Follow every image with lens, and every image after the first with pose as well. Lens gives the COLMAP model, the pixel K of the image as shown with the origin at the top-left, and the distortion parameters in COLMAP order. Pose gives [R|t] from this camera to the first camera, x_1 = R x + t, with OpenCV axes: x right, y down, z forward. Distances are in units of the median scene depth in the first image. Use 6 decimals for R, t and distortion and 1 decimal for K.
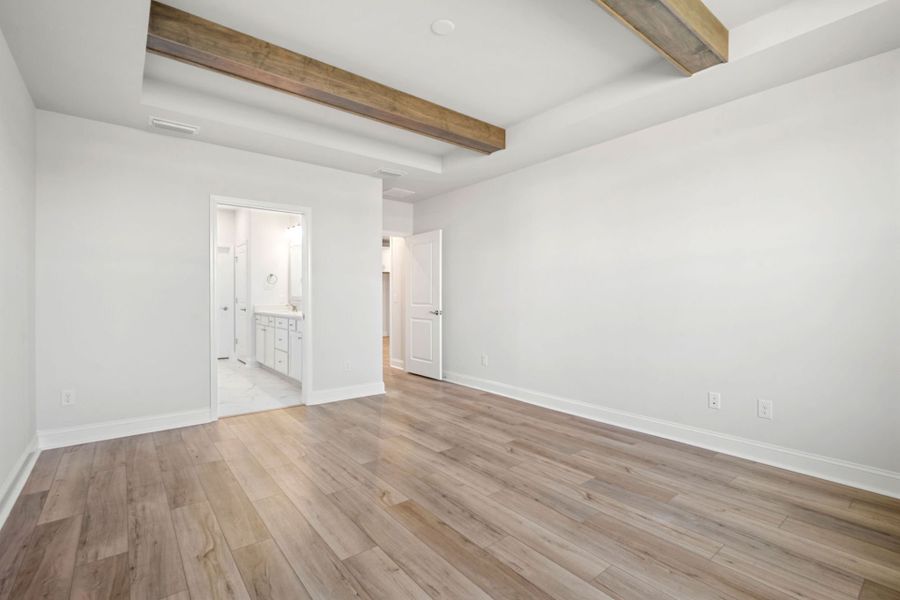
lens RADIAL K [[425.6, 0, 452.1], [0, 425.6, 286.5], [0, 0, 1]] dist [-0.001469, 0.000099]
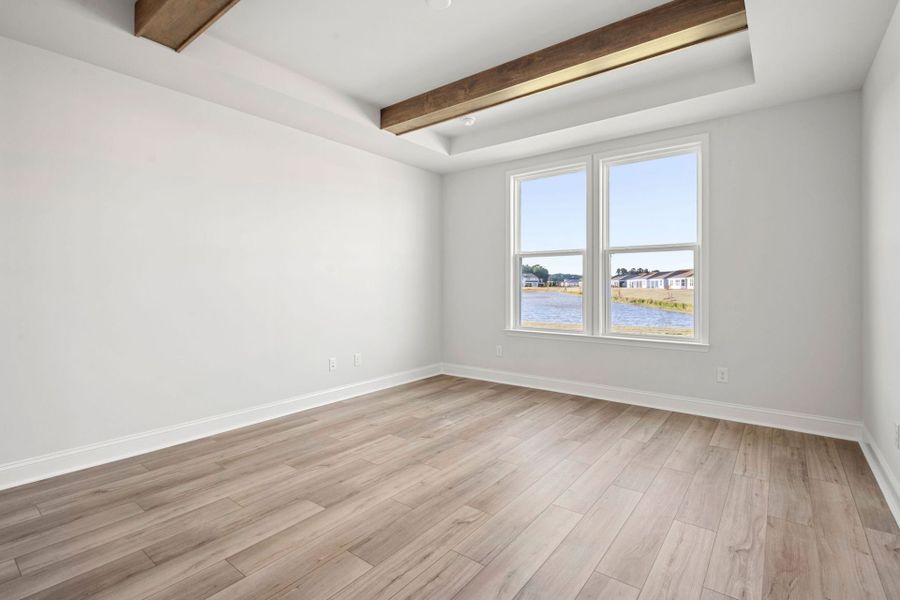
lens RADIAL K [[425.6, 0, 452.1], [0, 425.6, 286.5], [0, 0, 1]] dist [-0.001469, 0.000099]
pose [[-0.243757, -0.002309, 0.969834, -0.837796], [-0.017394, 0.999847, -0.001991, 0.021900], [-0.969680, -0.017355, -0.243759, 1.065714]]
